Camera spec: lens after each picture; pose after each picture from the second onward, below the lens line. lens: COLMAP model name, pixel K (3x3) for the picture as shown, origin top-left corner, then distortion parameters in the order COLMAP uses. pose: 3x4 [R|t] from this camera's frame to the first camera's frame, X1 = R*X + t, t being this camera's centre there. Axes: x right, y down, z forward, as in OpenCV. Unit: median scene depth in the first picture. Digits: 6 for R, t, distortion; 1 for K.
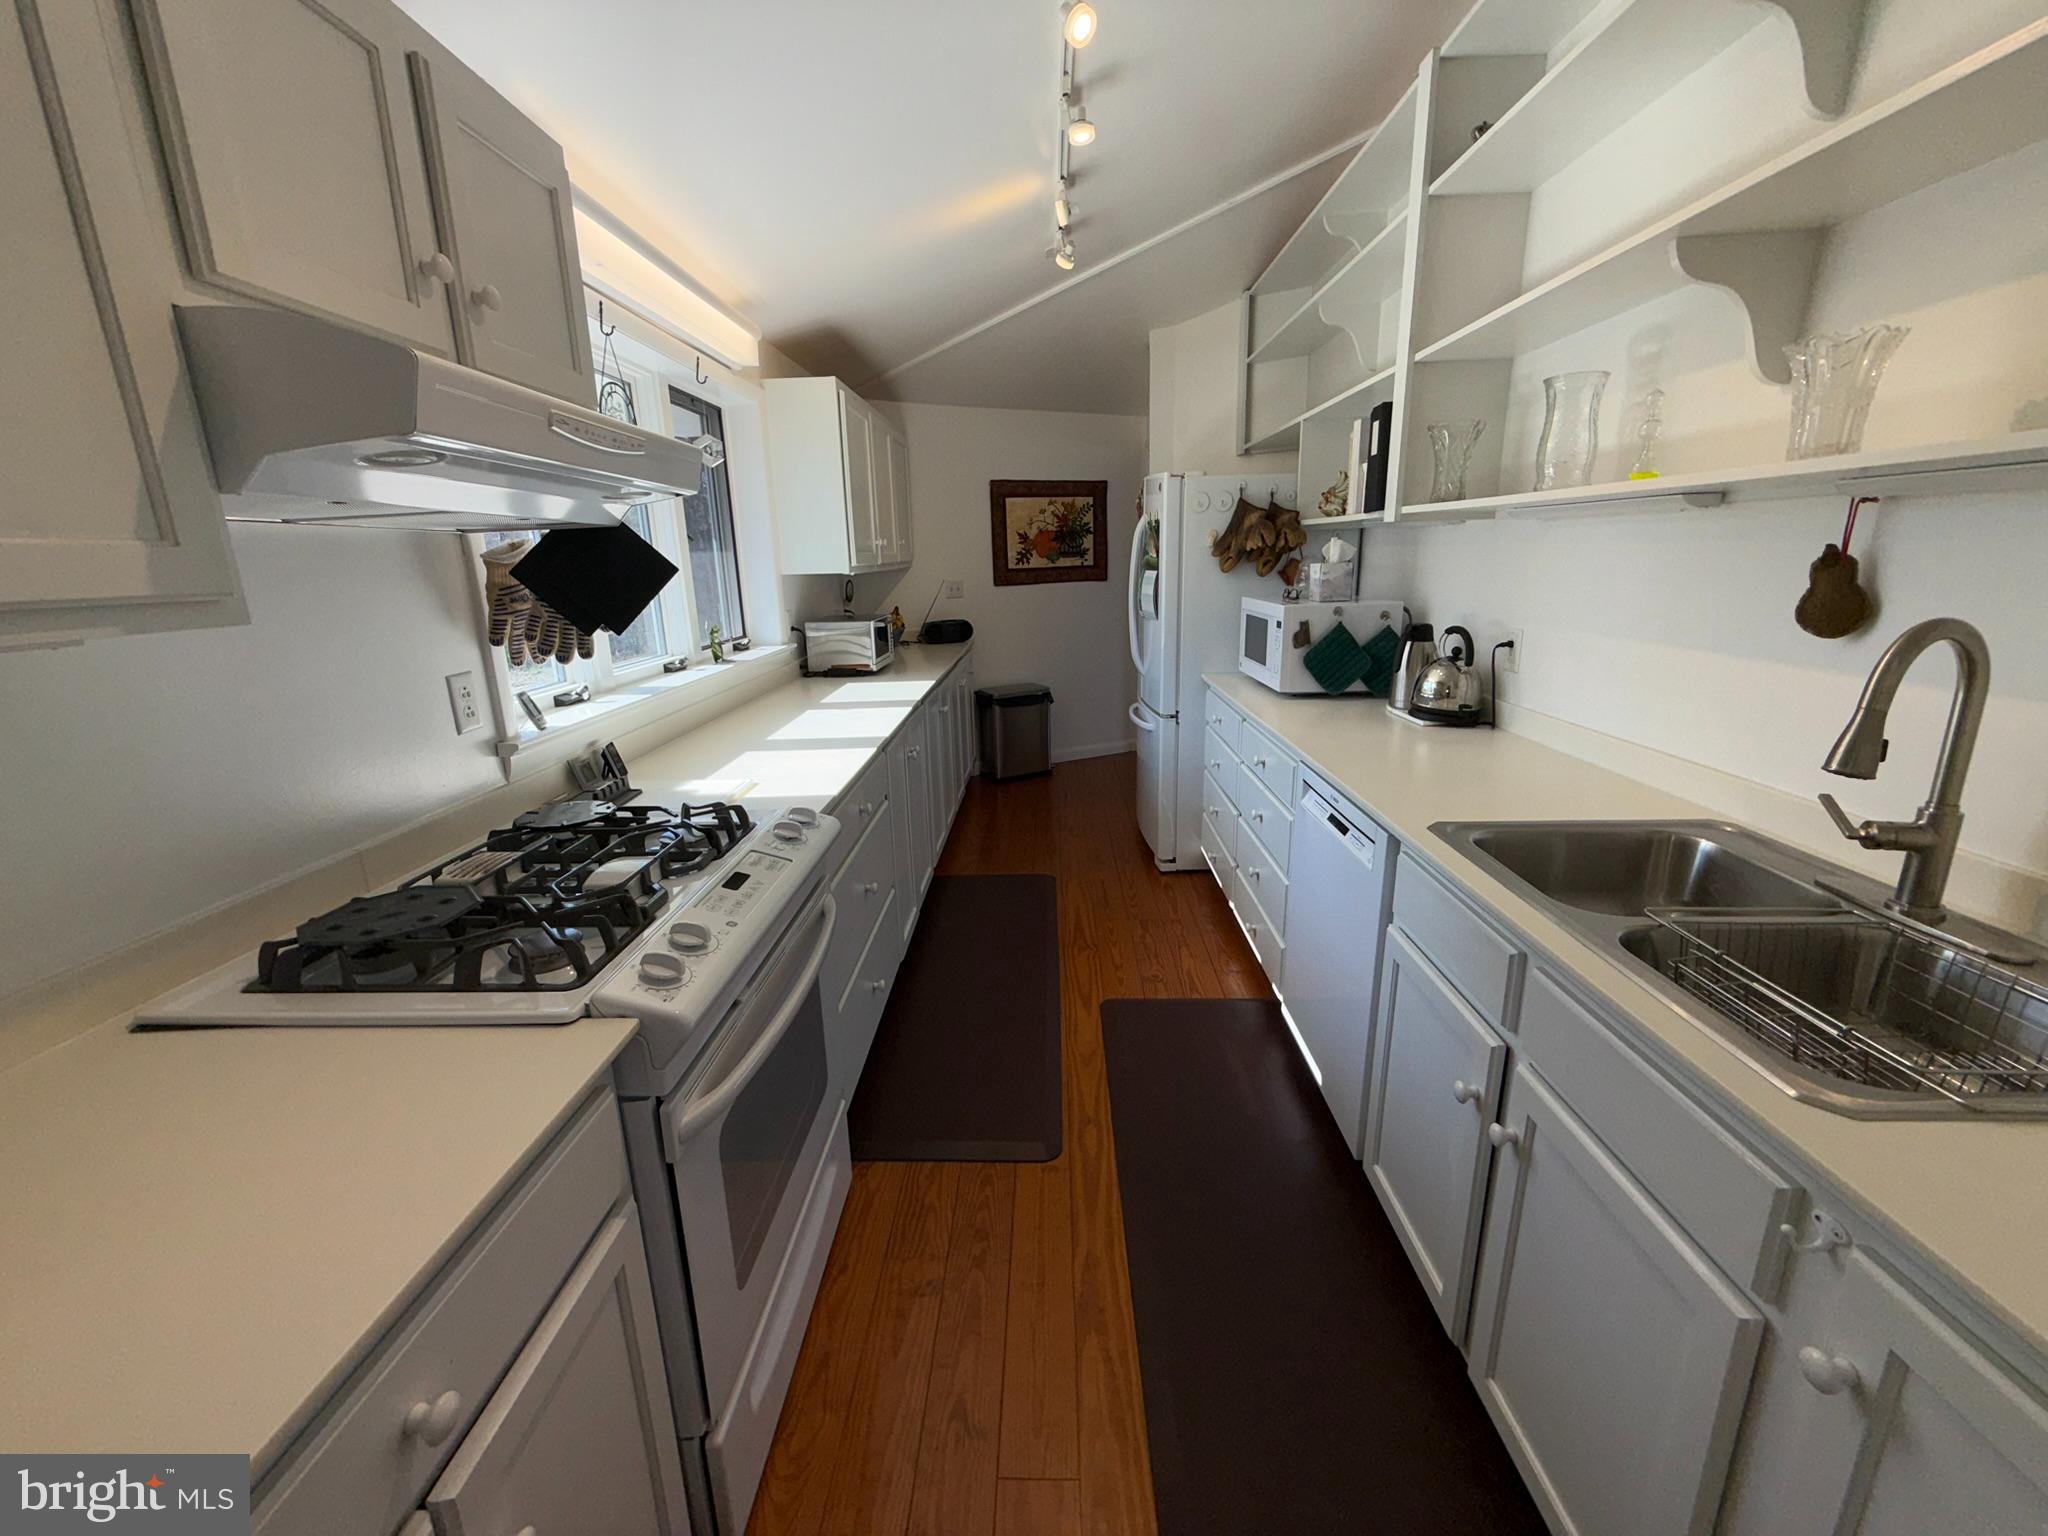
lens RADIAL K [[816.8, 0, 1018.9], [0, 816.8, 759.5], [0, 0, 1]] dist [-0.002515, 0.000859]
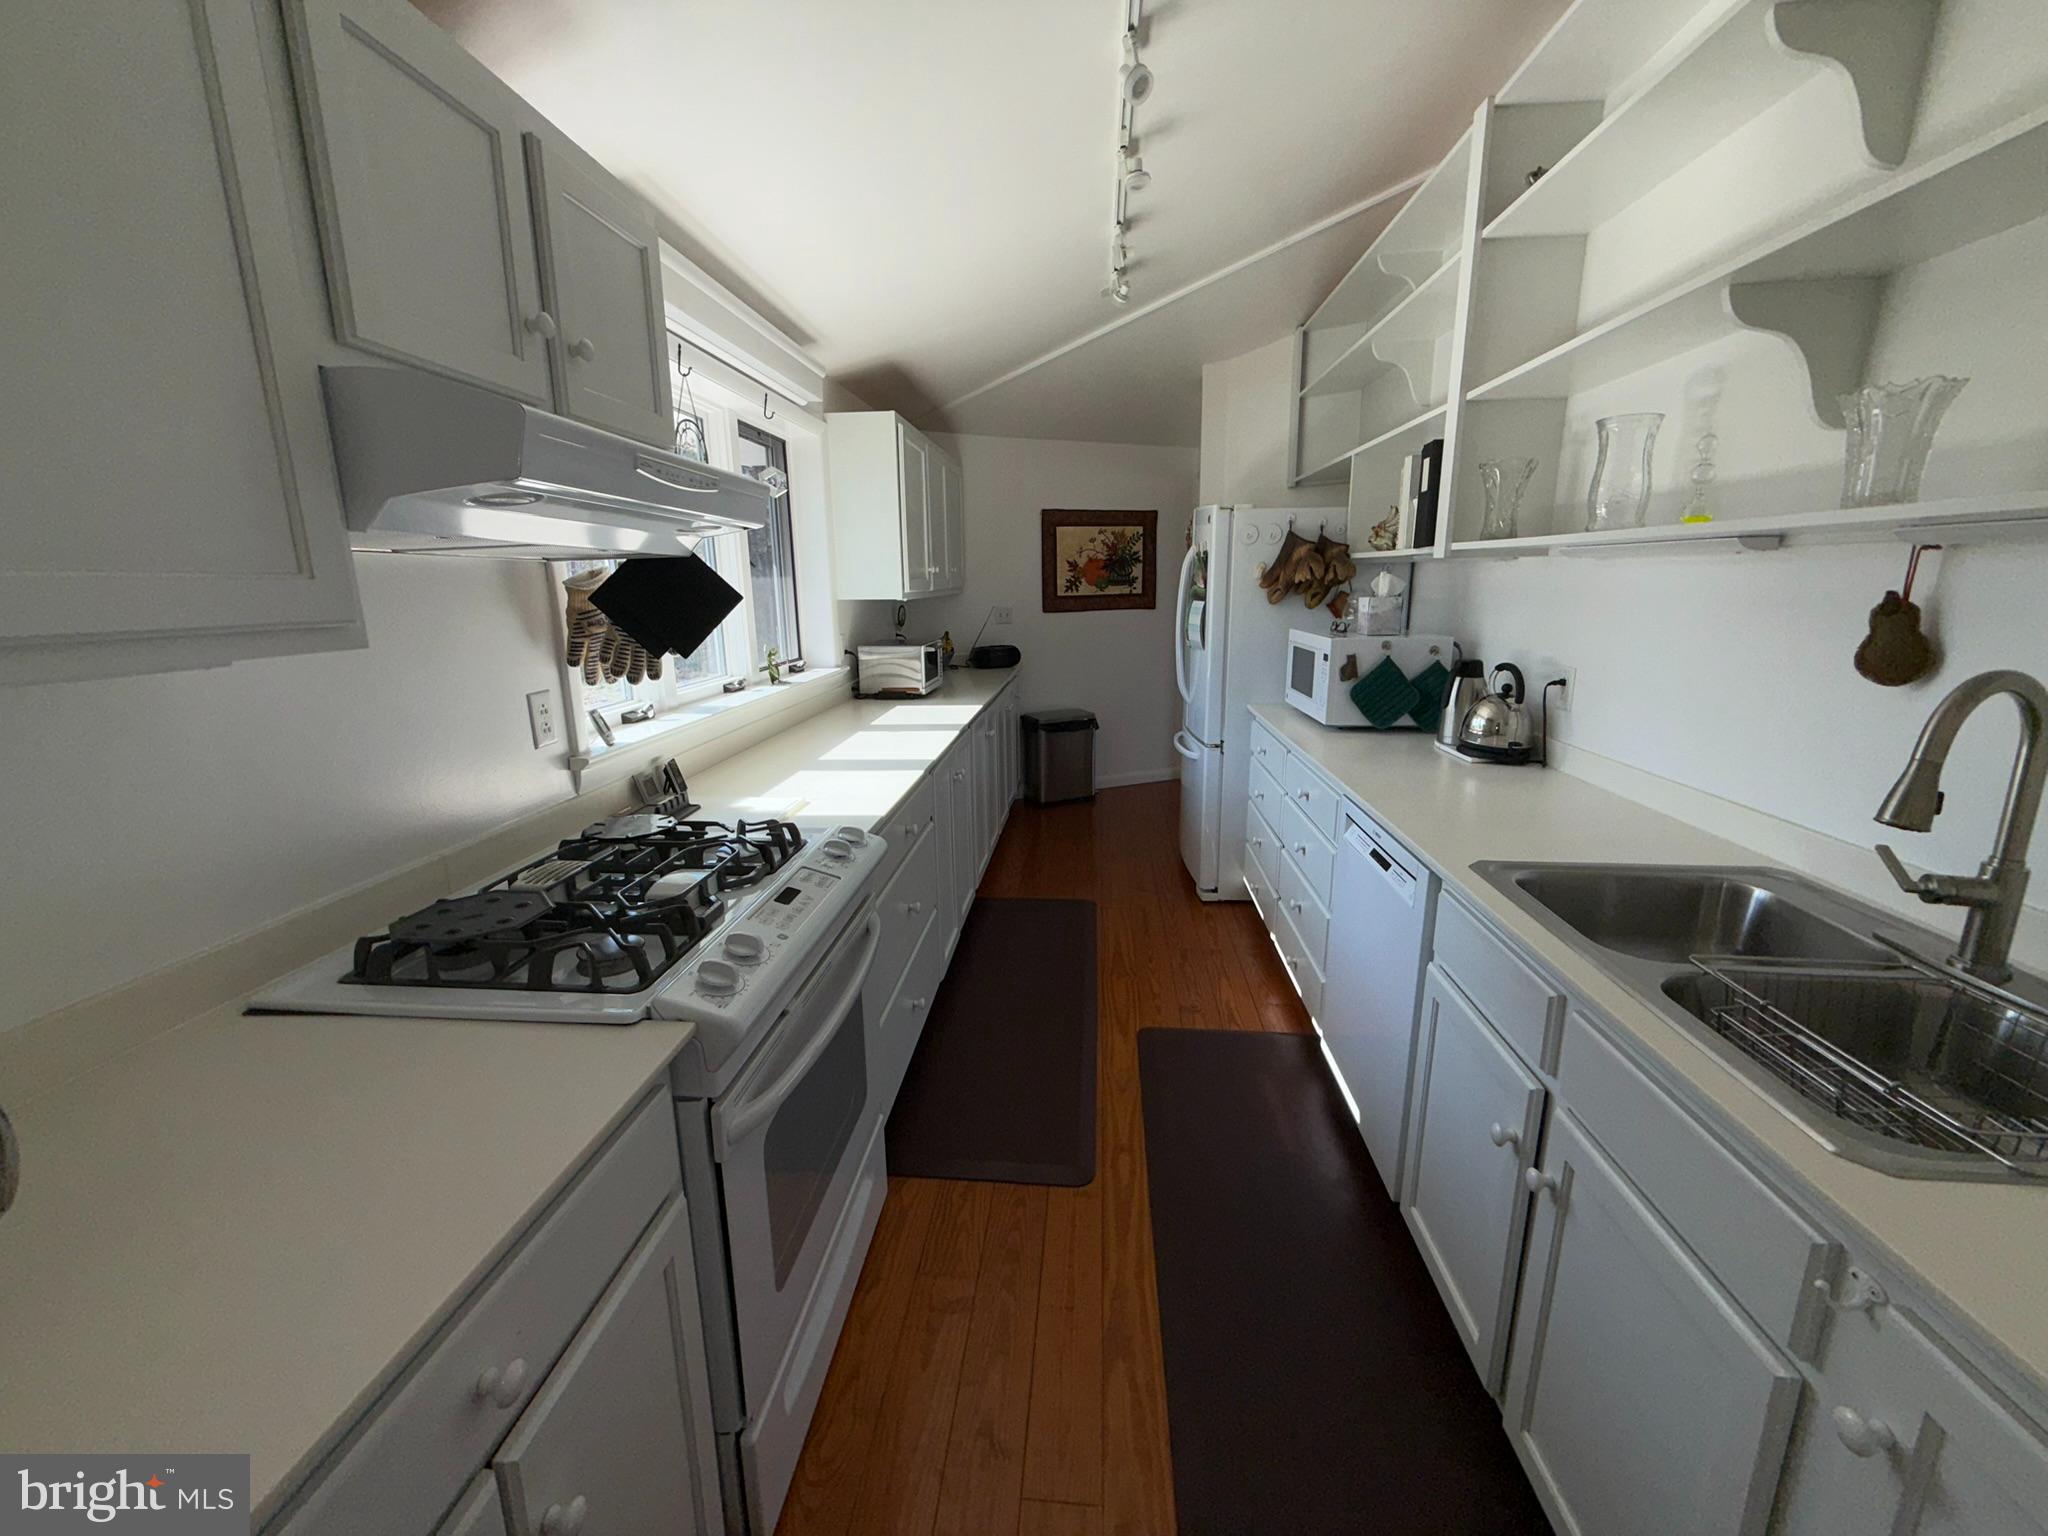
lens RADIAL K [[816.8, 0, 1019.5], [0, 816.8, 759.3], [0, 0, 1]] dist [-0.002515, 0.000859]
pose [[0.998180, 0.025552, -0.054622, 0.001826], [-0.027111, 0.999240, -0.027993, -0.002832], [0.053866, 0.029423, 0.998115, -0.019987]]
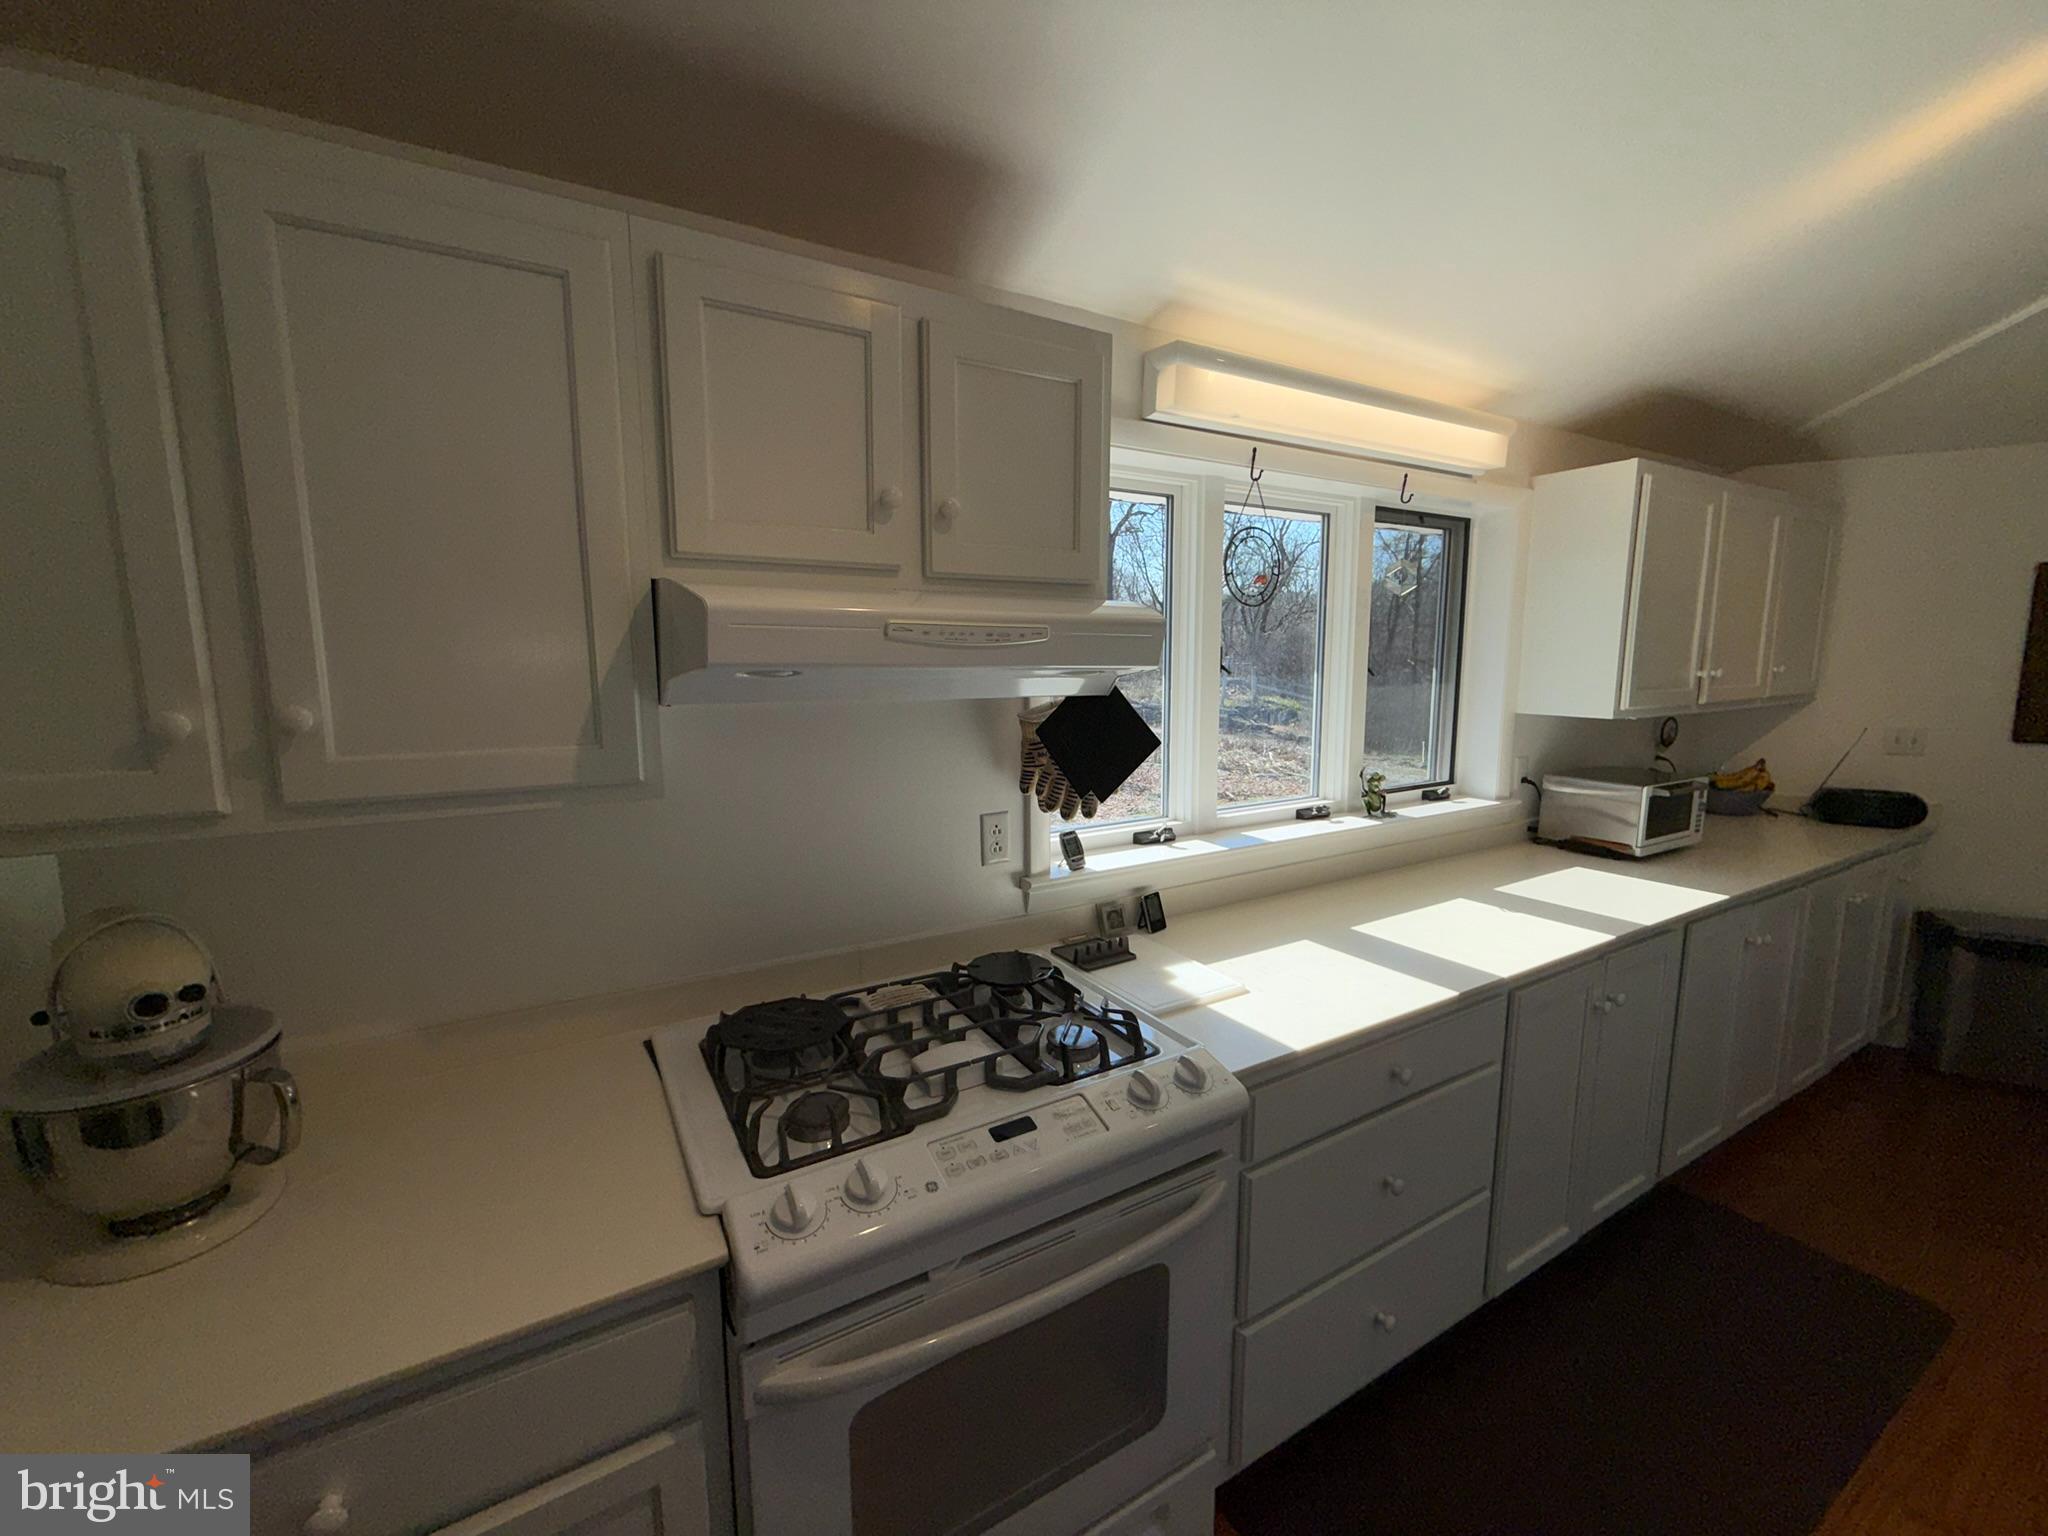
lens RADIAL K [[816.8, 0, 1022.8], [0, 816.8, 757.5], [0, 0, 1]] dist [-0.002515, 0.000859]
pose [[0.532643, 0.132644, -0.835881, 0.184944], [-0.215898, 0.976262, 0.017345, -0.142117], [0.818339, 0.171226, 0.548637, 0.271339]]
